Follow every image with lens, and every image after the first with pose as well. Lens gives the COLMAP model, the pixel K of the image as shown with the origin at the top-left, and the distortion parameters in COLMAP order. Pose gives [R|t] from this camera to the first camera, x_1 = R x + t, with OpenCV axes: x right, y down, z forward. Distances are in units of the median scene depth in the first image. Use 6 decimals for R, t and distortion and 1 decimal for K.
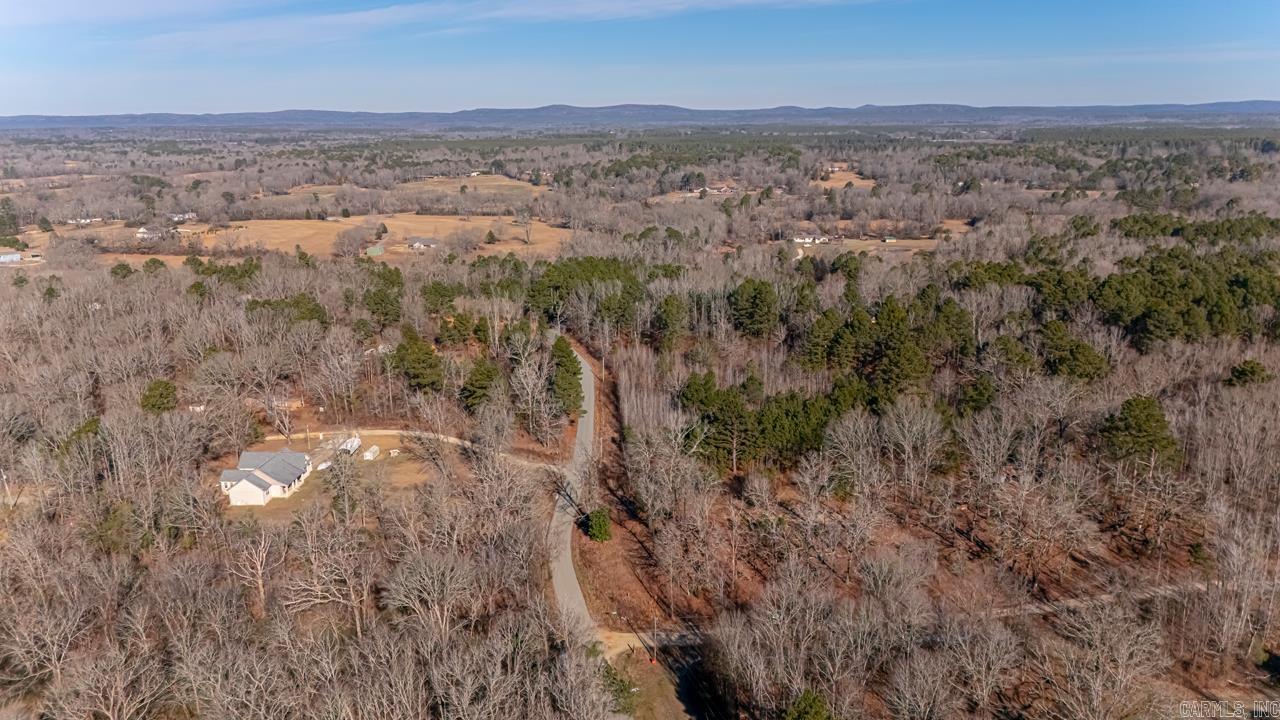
lens RADIAL K [[928.0, 0, 640.8], [0, 928.0, 366.9], [0, 0, 1]] dist [0.081756, -0.081000]
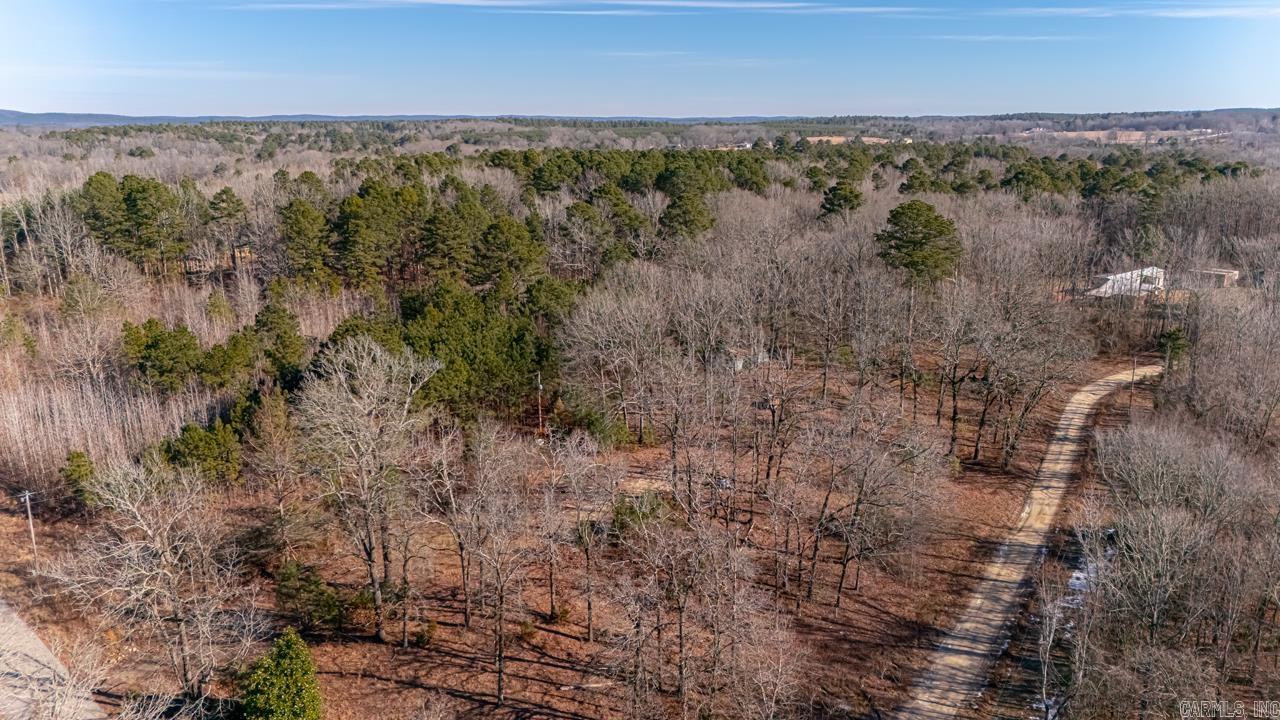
lens RADIAL K [[928.0, 0, 640.5], [0, 928.0, 366.3], [0, 0, 1]] dist [0.081756, -0.081000]
pose [[0.621627, -0.191923, 0.759438, -0.052565], [0.204268, 0.975692, 0.079374, 0.014797], [-0.756211, 0.105788, 0.645720, 0.179331]]
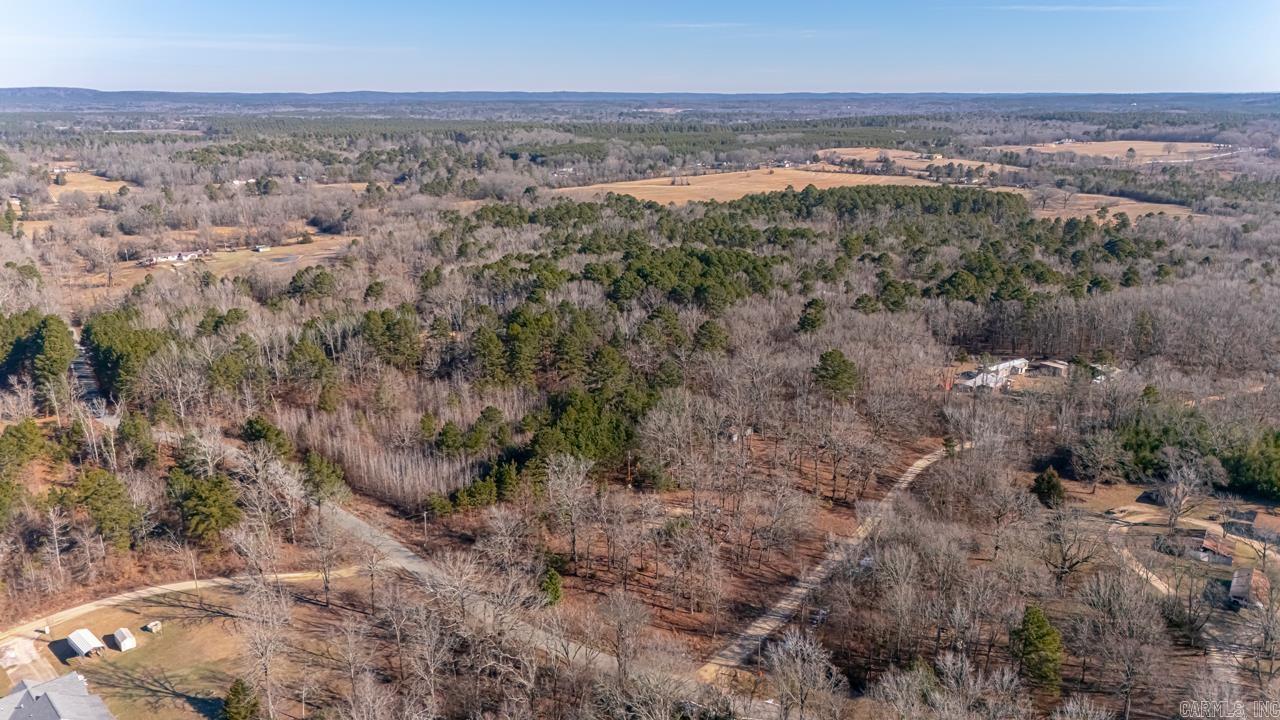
lens RADIAL K [[928.0, 0, 641.0], [0, 928.0, 364.3], [0, 0, 1]] dist [0.081756, -0.081000]
pose [[0.661538, -0.199820, 0.722799, -0.165287], [0.191268, 0.976928, 0.095018, -0.033866], [-0.725109, 0.075390, 0.684494, 0.071272]]
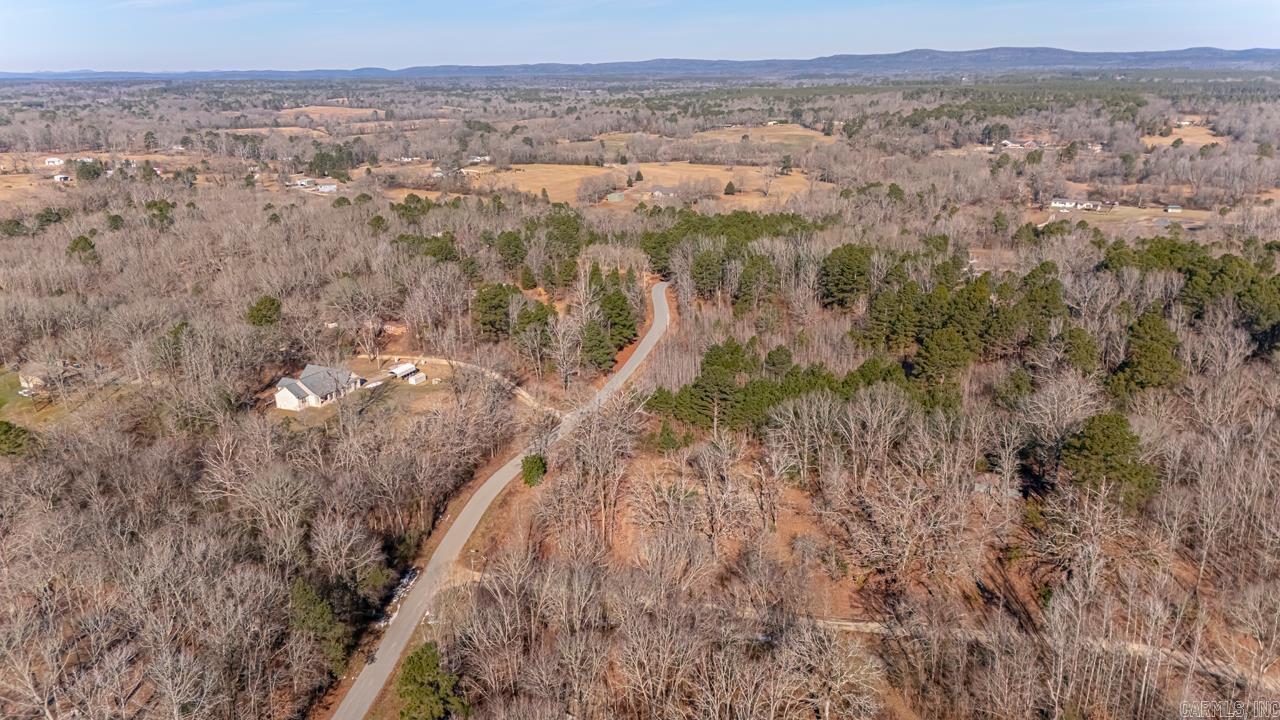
lens RADIAL K [[928.0, 0, 640.4], [0, 928.0, 366.3], [0, 0, 1]] dist [0.081756, -0.081000]
pose [[0.932226, 0.109763, -0.344829, 0.110559], [-0.091893, 0.993458, 0.067800, -0.007152], [0.350015, -0.031517, 0.936214, 0.020203]]
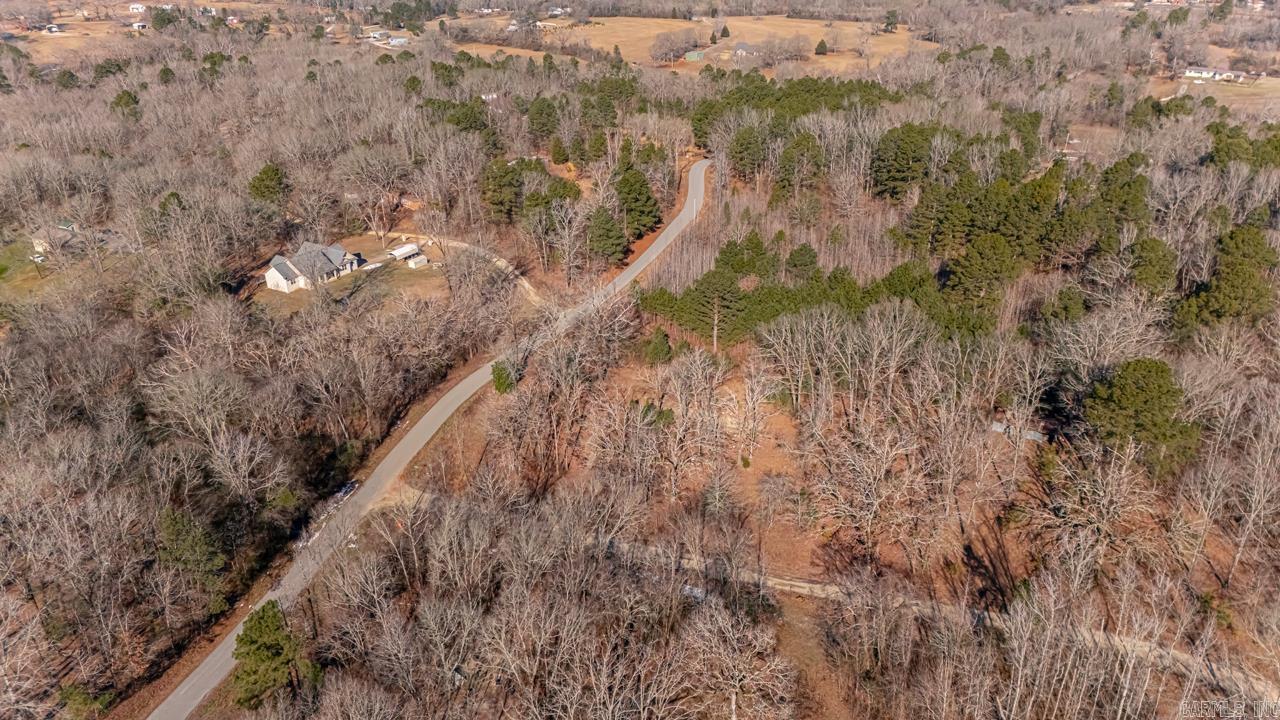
lens RADIAL K [[928.0, 0, 639.2], [0, 928.0, 364.3], [0, 0, 1]] dist [0.081756, -0.081000]
pose [[0.882952, 0.205648, -0.422024, 0.127920], [-0.120289, 0.968043, 0.220052, -0.018287], [0.453791, -0.143530, 0.879473, 0.060839]]
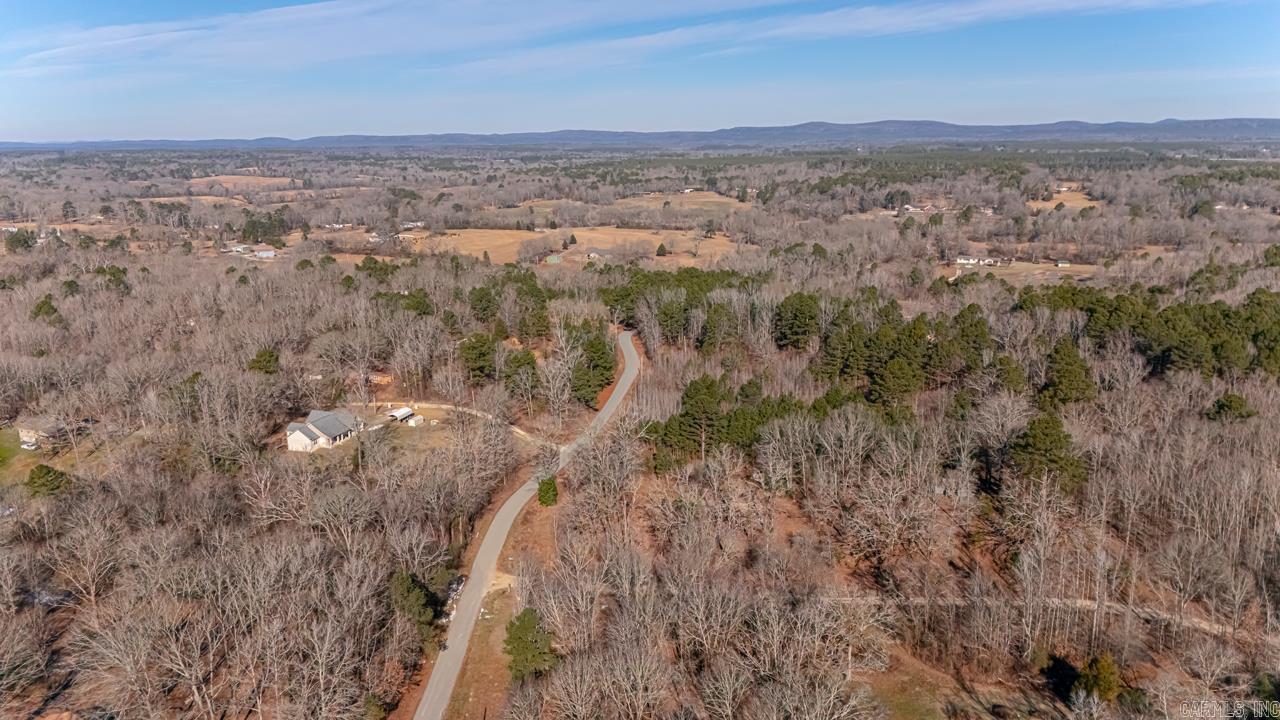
lens RADIAL K [[928.0, 0, 641.0], [0, 928.0, 369.3], [0, 0, 1]] dist [0.081756, -0.081000]
pose [[0.963298, 0.064959, -0.260457, 0.095916], [-0.068890, 0.997606, -0.005981, 0.004557], [0.259445, 0.023704, 0.965467, -0.023288]]
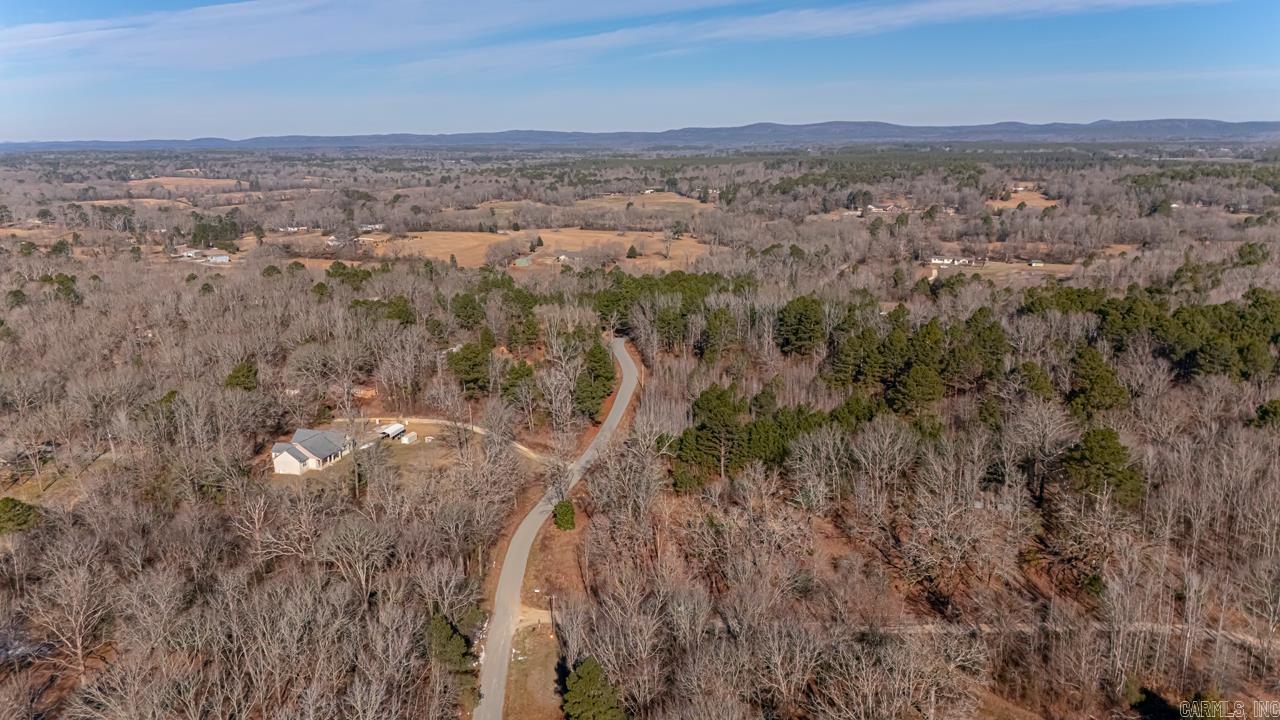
lens RADIAL K [[928.0, 0, 641.0], [0, 928.0, 368.0], [0, 0, 1]] dist [0.081756, -0.081000]
pose [[0.976497, 0.050963, -0.209420, 0.069575], [-0.054502, 0.998451, -0.011161, 0.001894], [0.208527, 0.022313, 0.977762, -0.011116]]
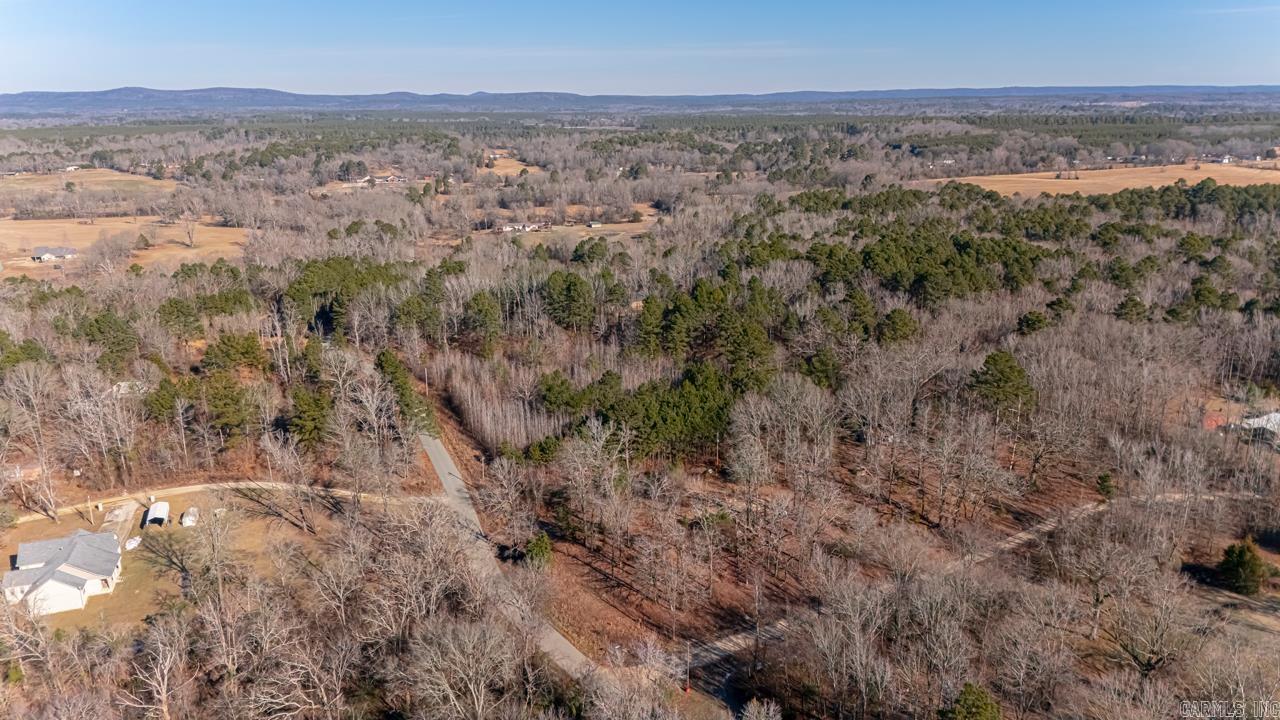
lens RADIAL K [[928.0, 0, 640.8], [0, 928.0, 367.5], [0, 0, 1]] dist [0.081756, -0.081000]
pose [[0.922159, -0.106784, 0.371780, -0.071814], [0.101745, 0.994256, 0.033208, -0.007797], [-0.373191, 0.007204, 0.927727, 0.033331]]
